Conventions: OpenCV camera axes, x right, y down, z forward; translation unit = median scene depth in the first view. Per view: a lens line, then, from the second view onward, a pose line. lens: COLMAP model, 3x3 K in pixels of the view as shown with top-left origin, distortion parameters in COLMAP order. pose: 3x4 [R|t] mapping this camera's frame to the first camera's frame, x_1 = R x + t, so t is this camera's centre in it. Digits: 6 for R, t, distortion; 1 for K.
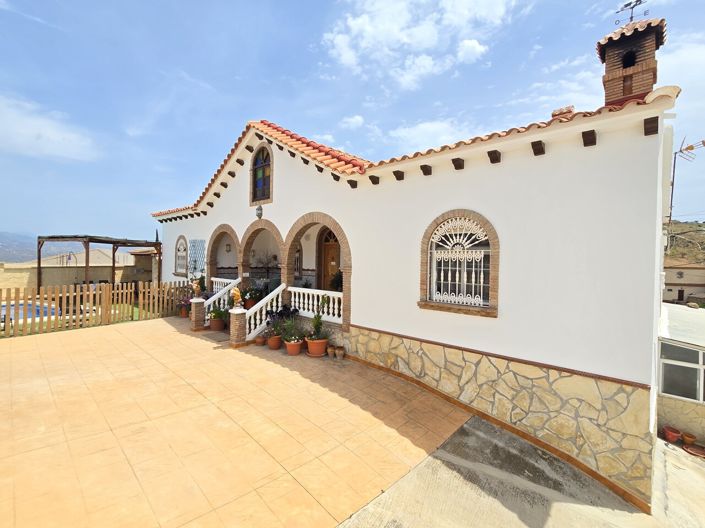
lens RADIAL K [[313.6, 0, 352.5], [0, 313.6, 264.0], [0, 0, 1]] dist [-0.000060, -0.000213]
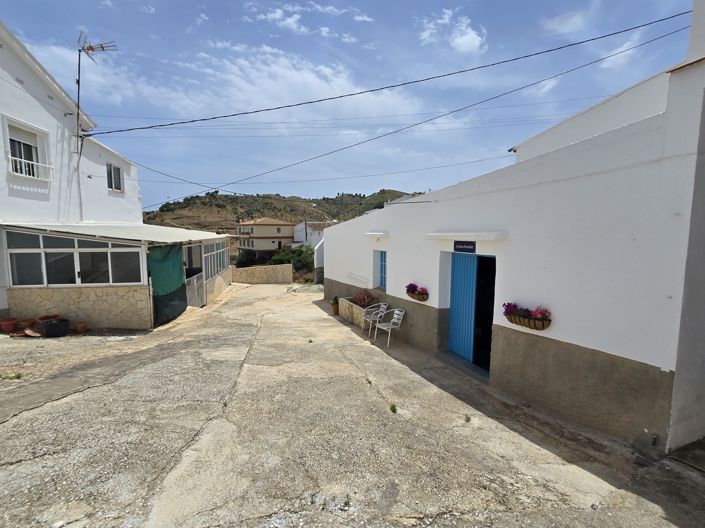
lens RADIAL K [[313.6, 0, 352.5], [0, 313.6, 264.0], [0, 0, 1]] dist [-0.000060, -0.000213]
pose [[0.626801, -0.090860, 0.773864, 0.236958], [0.031530, 0.995322, 0.091324, 0.077134], [-0.778541, -0.032842, 0.626734, -0.091477]]
